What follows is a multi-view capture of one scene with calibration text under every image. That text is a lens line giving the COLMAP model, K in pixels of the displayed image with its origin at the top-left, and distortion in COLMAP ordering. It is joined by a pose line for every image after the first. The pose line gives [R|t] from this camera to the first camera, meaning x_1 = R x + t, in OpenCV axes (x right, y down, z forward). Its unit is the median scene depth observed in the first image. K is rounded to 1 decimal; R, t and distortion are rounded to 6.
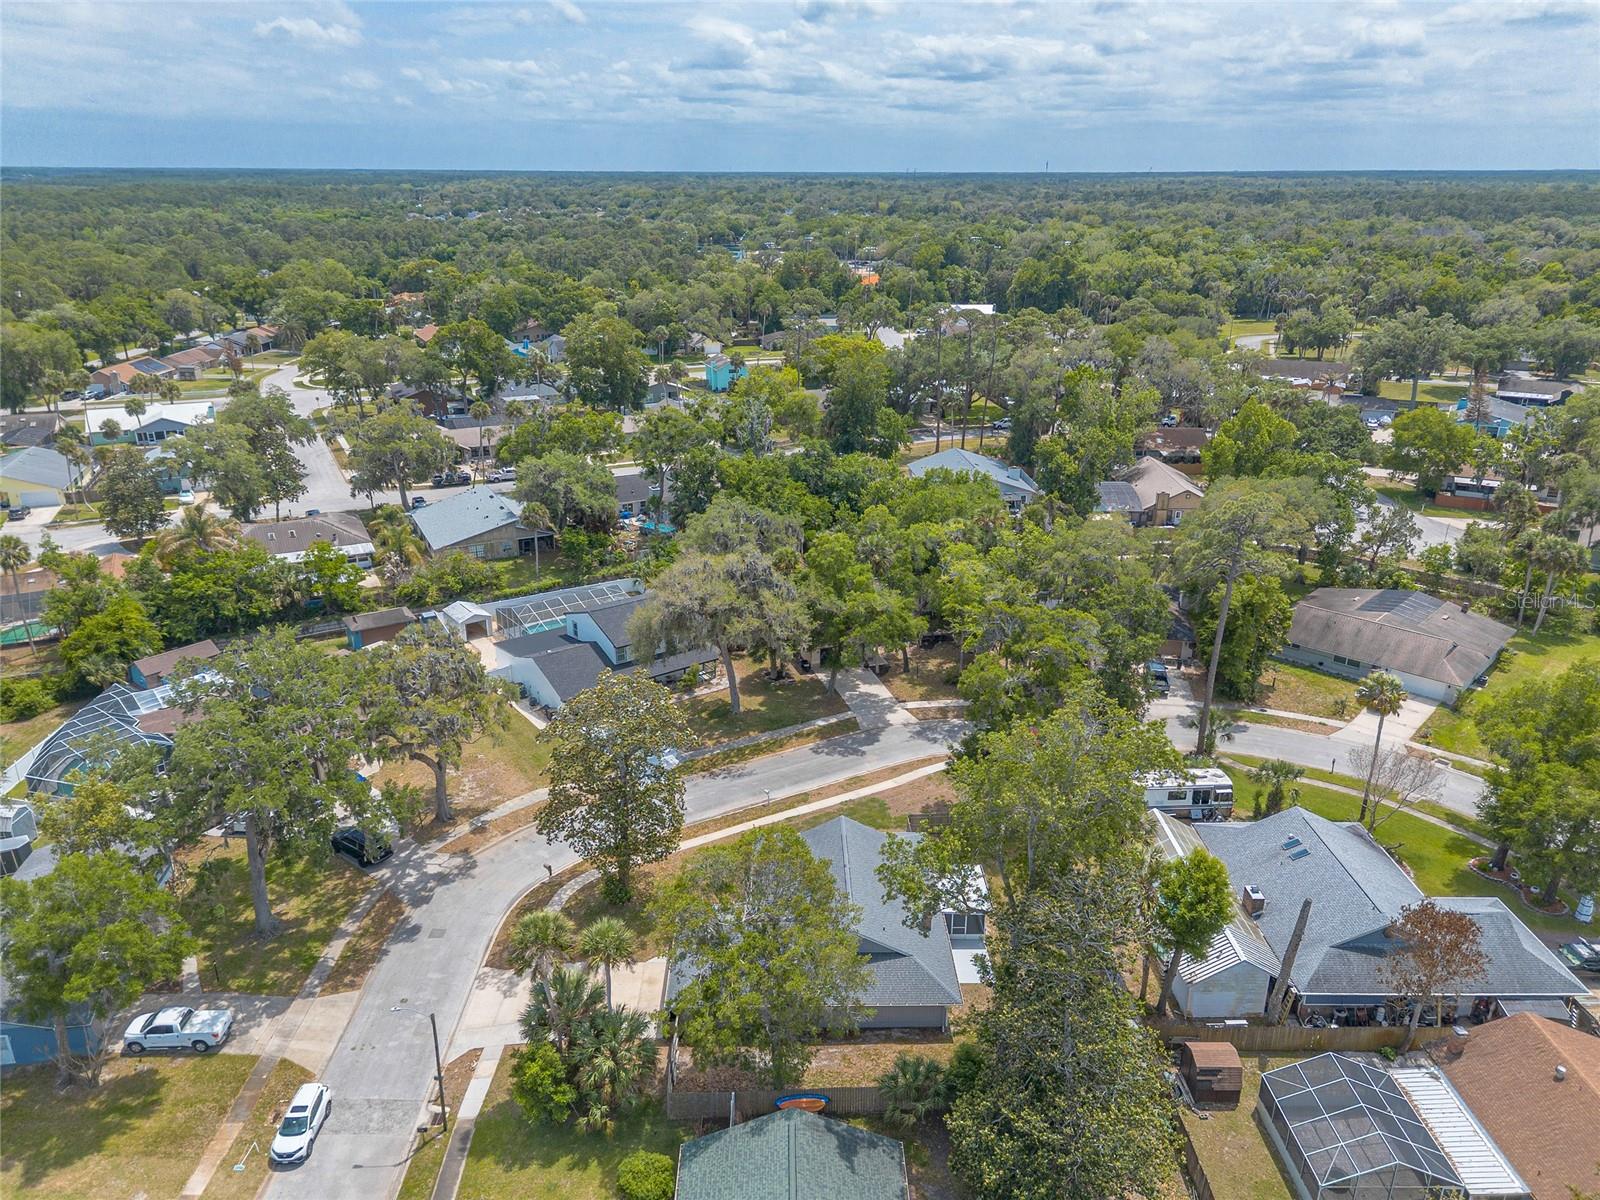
lens RADIAL K [[1124.0, 0, 800.9], [0, 1124.0, 609.7], [0, 0, 1]] dist [0.080500, -0.087102]
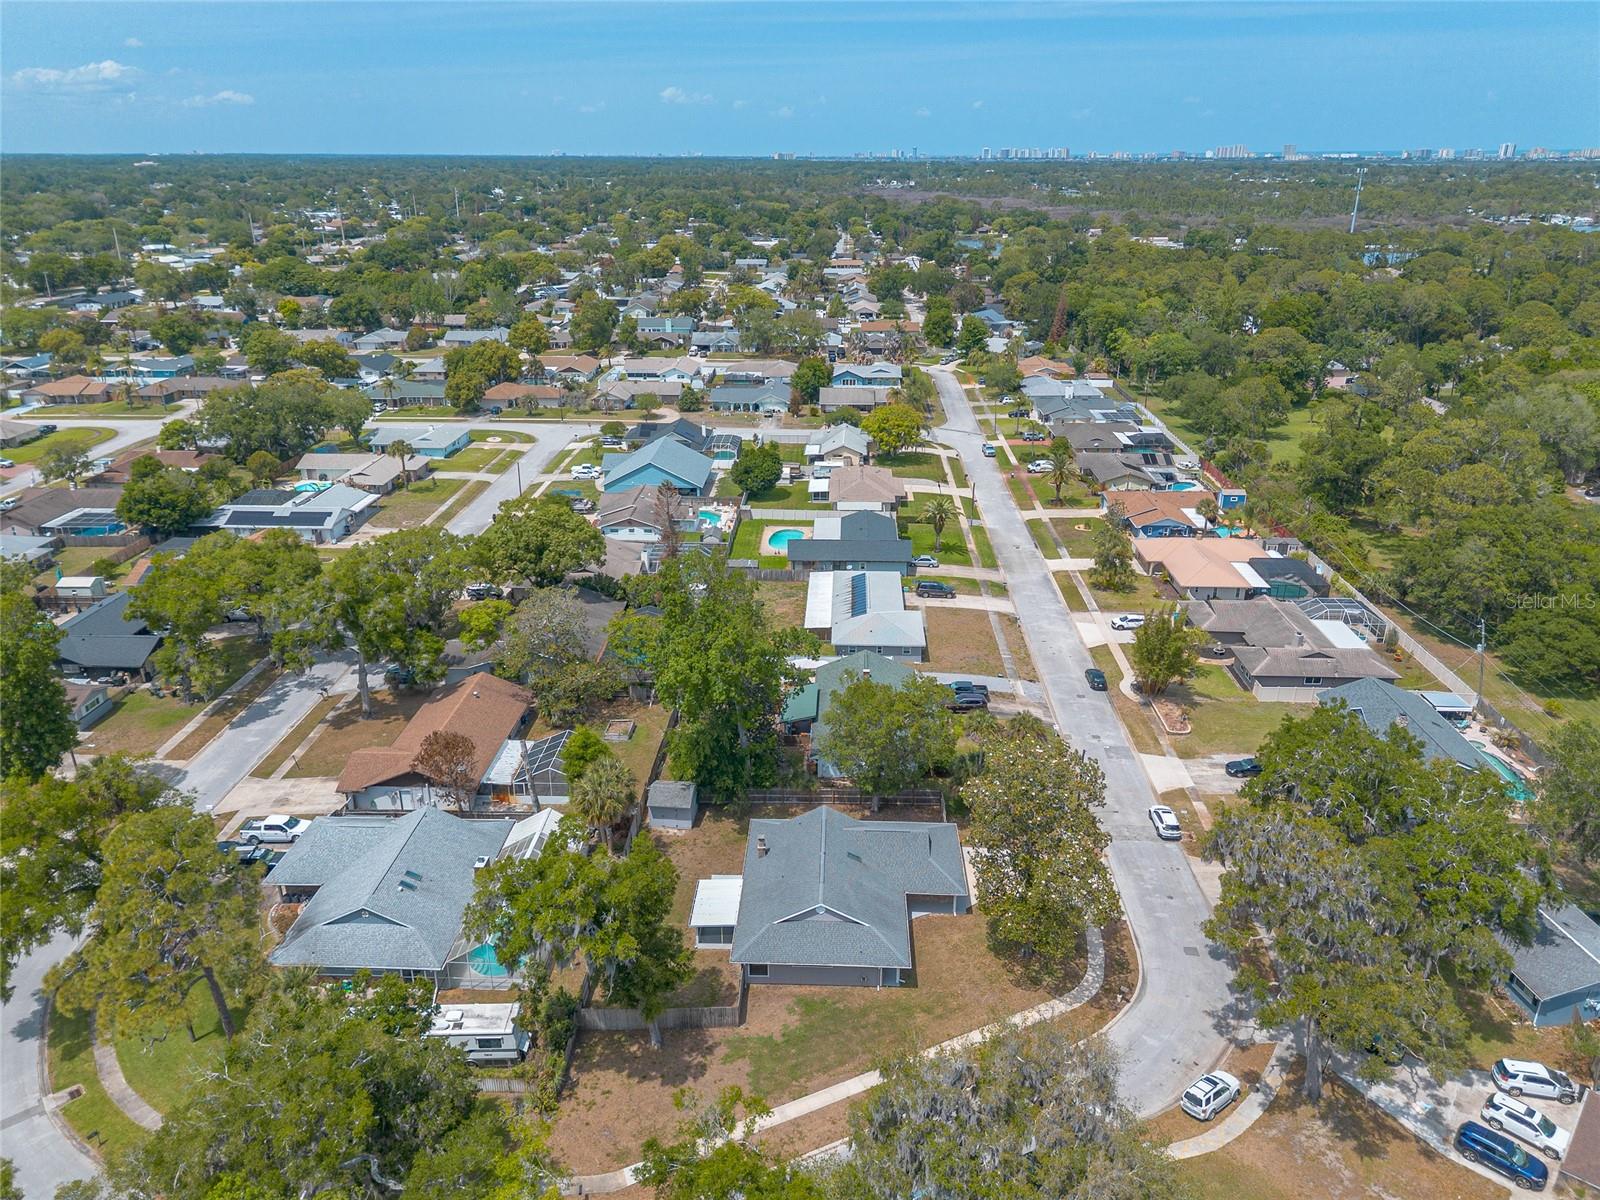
lens RADIAL K [[1124.0, 0, 800.9], [0, 1124.0, 609.7], [0, 0, 1]] dist [0.080500, -0.087102]
pose [[-0.998328, -0.018419, 0.054788, 0.002405], [0.023986, 0.730393, 0.682606, -0.607462], [-0.052590, 0.682779, -0.728730, 1.351837]]
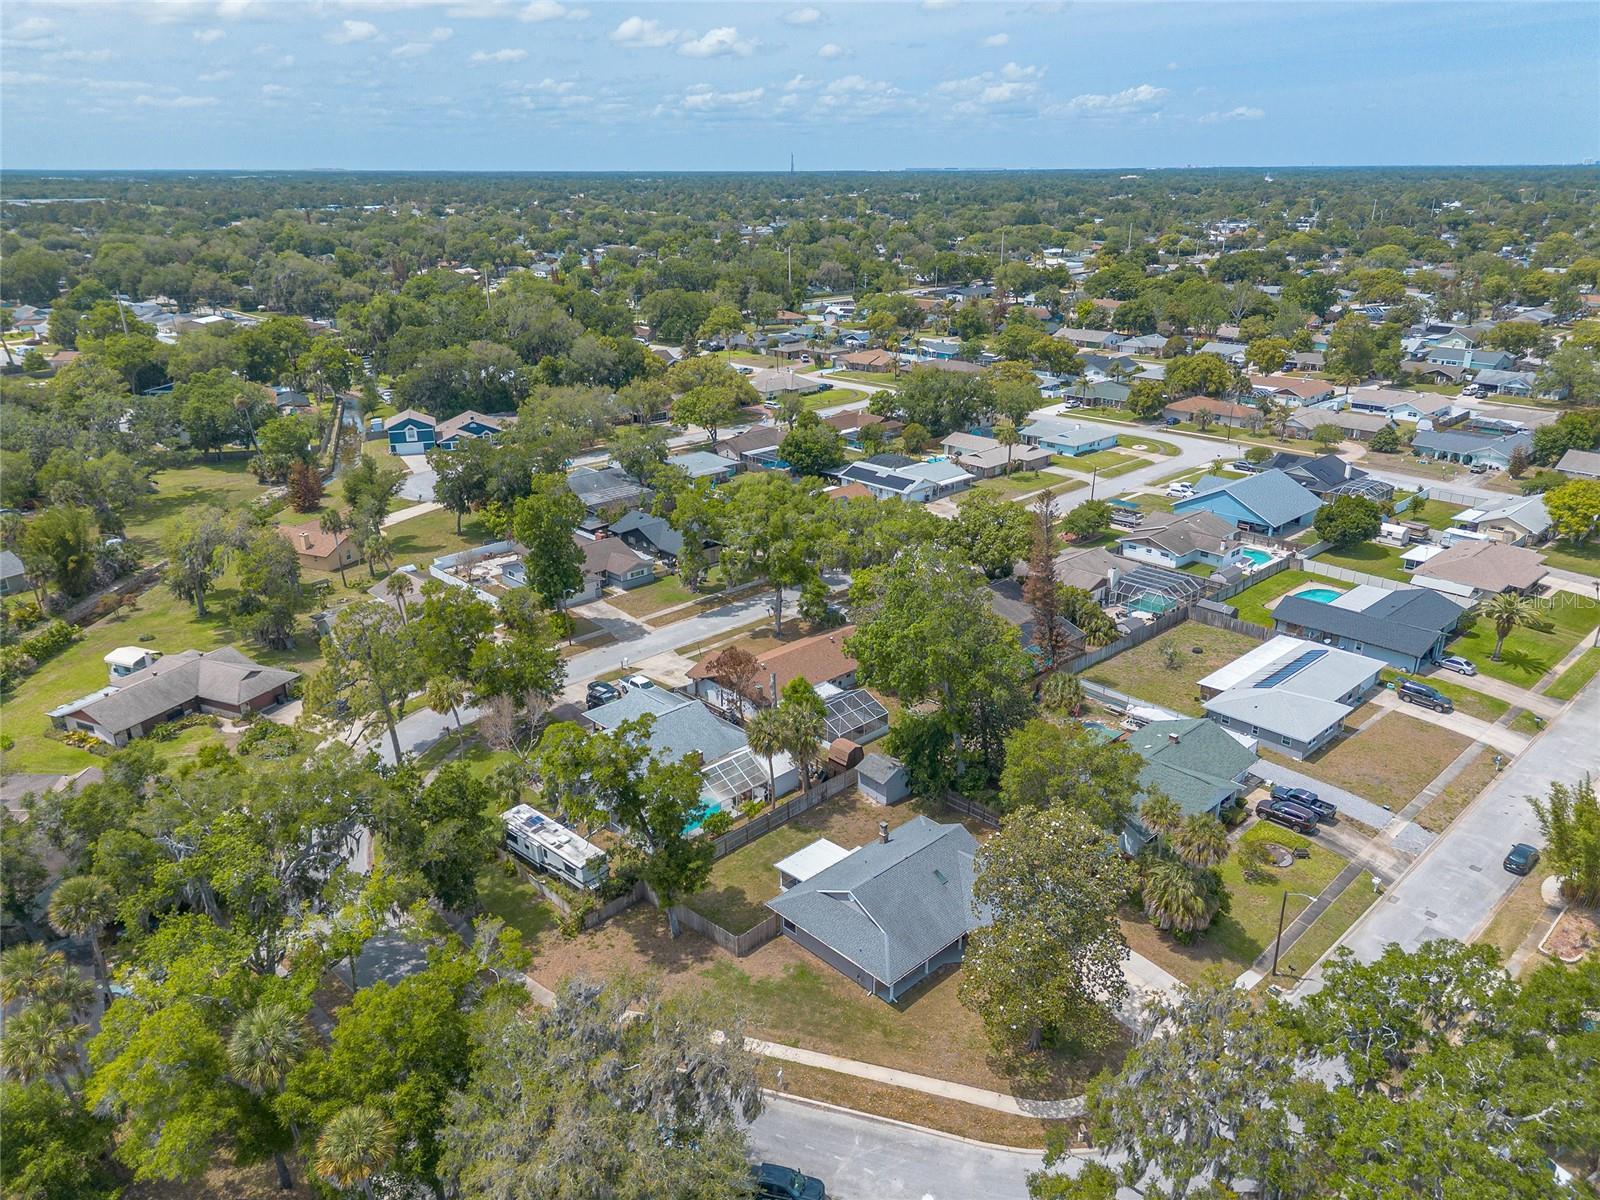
lens RADIAL K [[1124.0, 0, 800.9], [0, 1124.0, 609.7], [0, 0, 1]] dist [0.080500, -0.087102]
pose [[-0.677854, -0.262833, 0.686609, -0.501198], [0.269626, 0.779968, 0.564758, -0.532910], [-0.683970, 0.567952, -0.457838, 1.177380]]
